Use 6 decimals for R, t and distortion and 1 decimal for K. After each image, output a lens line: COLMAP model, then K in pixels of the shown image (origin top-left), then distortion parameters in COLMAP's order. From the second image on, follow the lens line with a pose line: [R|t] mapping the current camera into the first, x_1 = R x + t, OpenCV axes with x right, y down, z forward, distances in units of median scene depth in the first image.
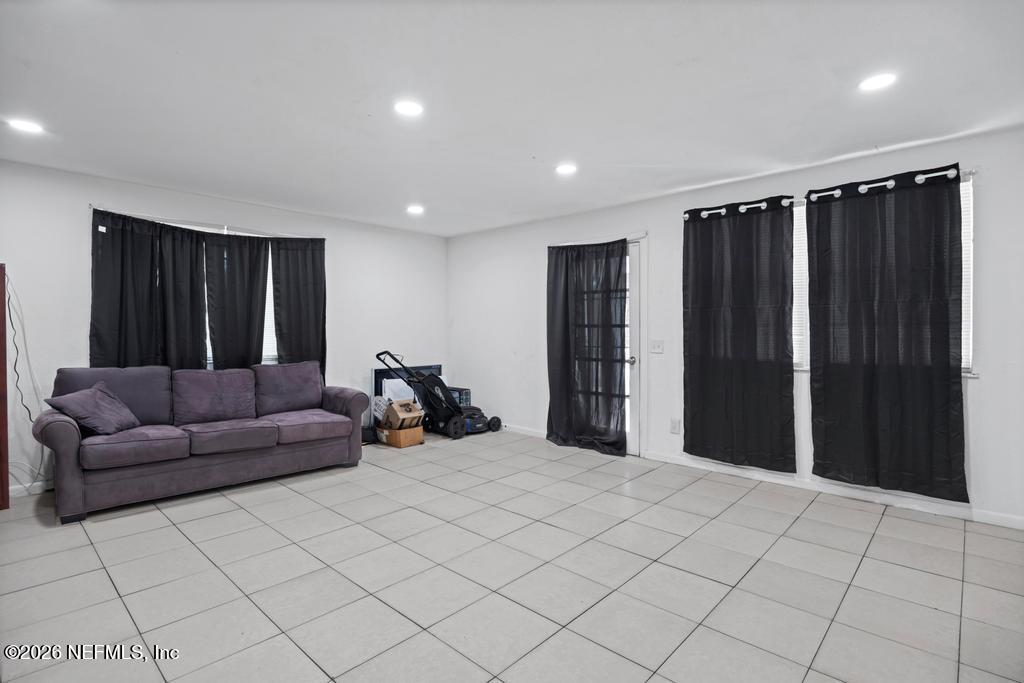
lens RADIAL K [[498.7, 0, 514.3], [0, 498.7, 335.0], [0, 0, 1]] dist [-0.000579, -0.000154]
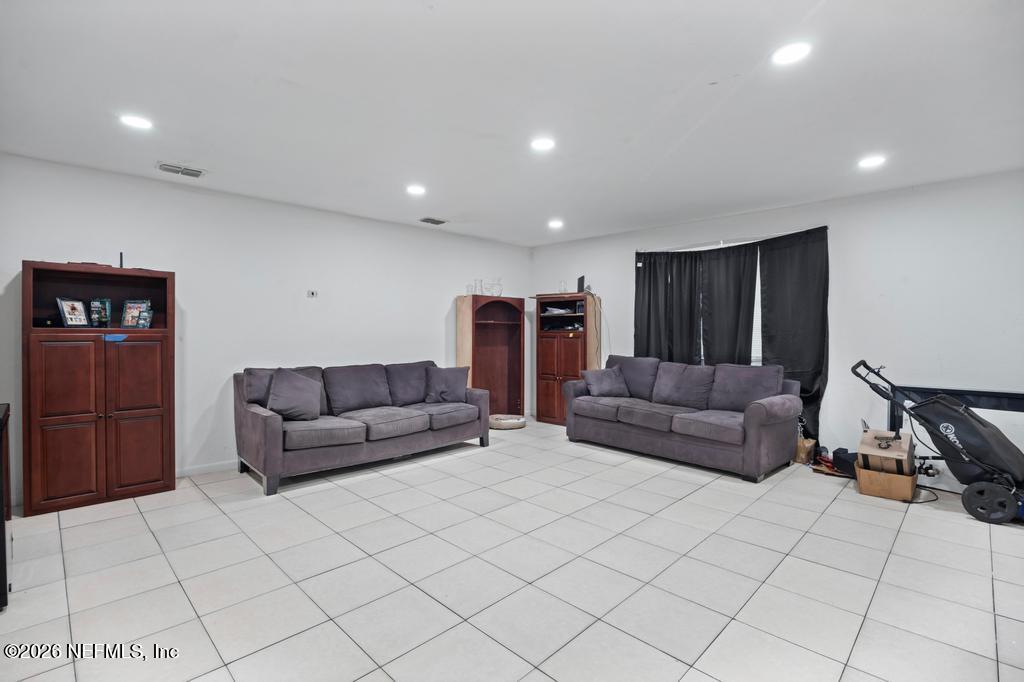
lens RADIAL K [[478.9, 0, 514.3], [0, 478.9, 337.3], [0, 0, 1]] dist [-0.005319, -0.000331]
pose [[-0.023776, 0.010706, -0.999660, 0.580925], [-0.014710, 0.999831, 0.011057, -0.002944], [0.999609, 0.014968, -0.023615, 0.610306]]
